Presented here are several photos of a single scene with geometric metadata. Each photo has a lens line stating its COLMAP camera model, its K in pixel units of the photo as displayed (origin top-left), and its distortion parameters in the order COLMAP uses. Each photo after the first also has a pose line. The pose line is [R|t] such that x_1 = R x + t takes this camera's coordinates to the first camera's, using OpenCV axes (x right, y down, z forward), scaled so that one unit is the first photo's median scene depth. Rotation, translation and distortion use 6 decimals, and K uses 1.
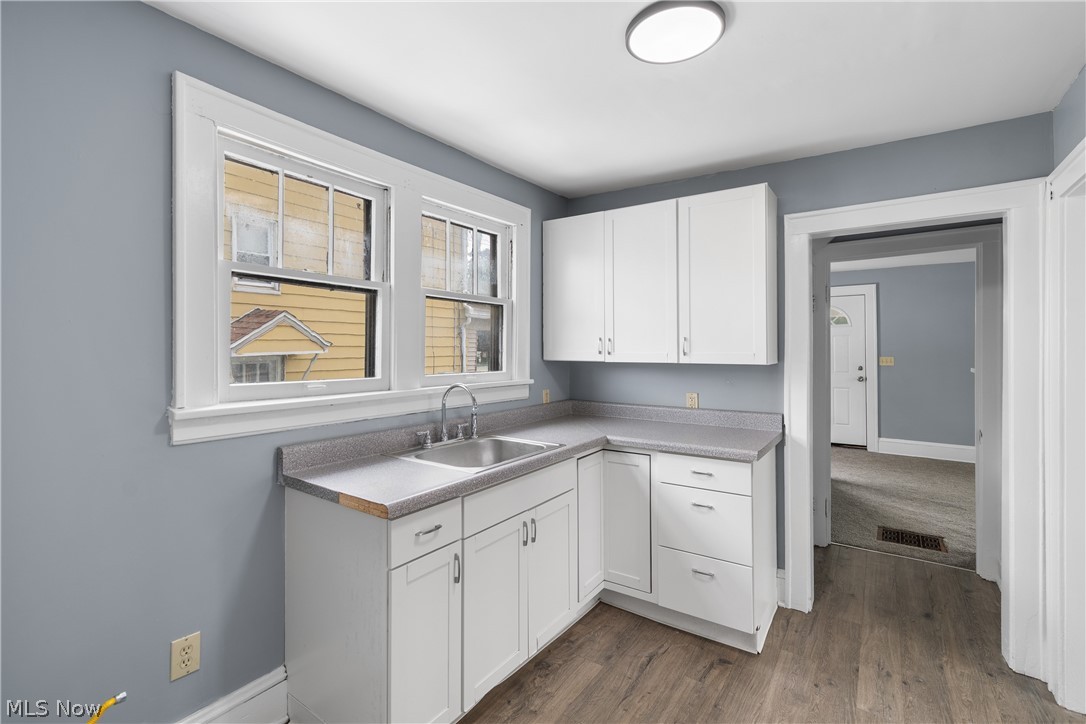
lens RADIAL K [[484.2, 0, 547.8], [0, 484.2, 347.1], [0, 0, 1]] dist [0.001912, -0.002492]
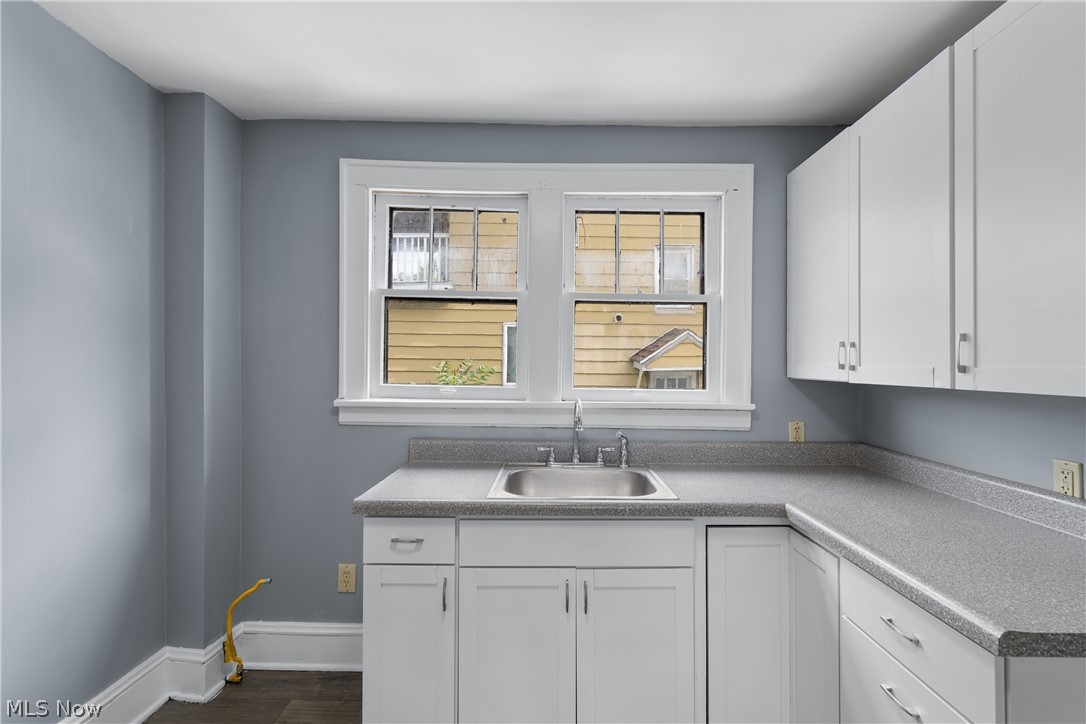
lens RADIAL K [[484.2, 0, 556.7], [0, 484.2, 362.8], [0, 0, 1]] dist [0.001912, -0.002492]
pose [[0.578230, 0.003564, -0.815866, 0.447455], [-0.009214, 0.999955, -0.002162, 0.012585], [0.815822, 0.008767, 0.578237, 0.421975]]
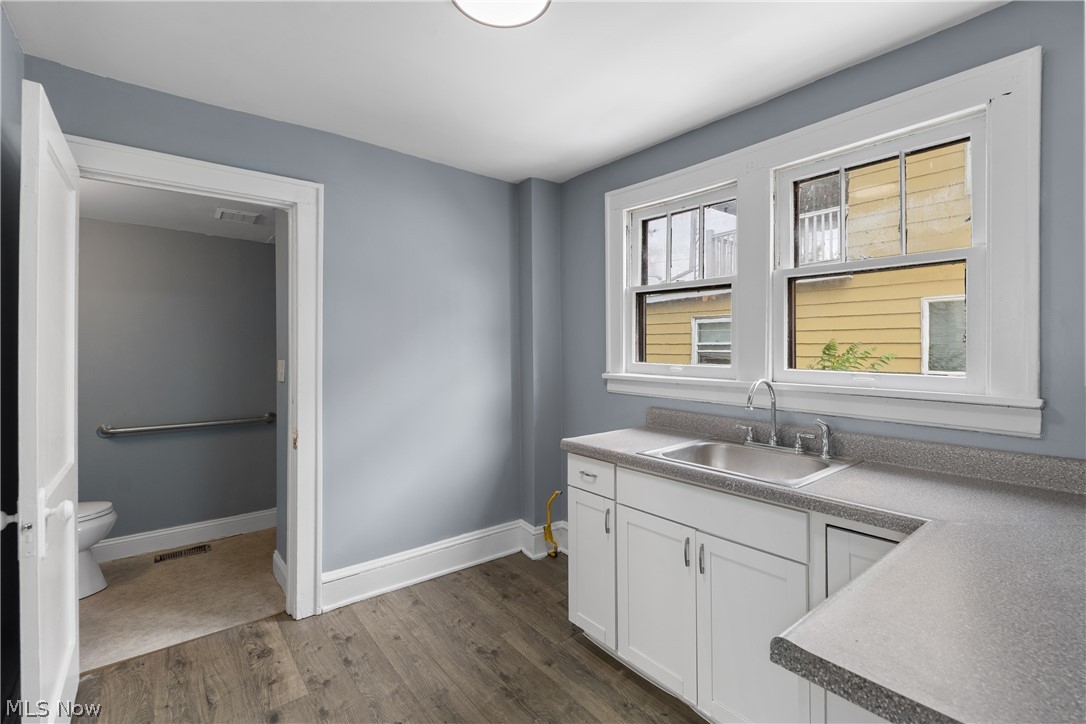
lens RADIAL K [[484.2, 0, 563.2], [0, 484.2, 351.3], [0, 0, 1]] dist [0.001912, -0.002492]
pose [[-0.255394, 0.006233, -0.966817, 0.656069], [-0.000861, 0.999977, 0.006674, 0.019355], [0.966837, 0.002537, -0.255383, 0.790345]]
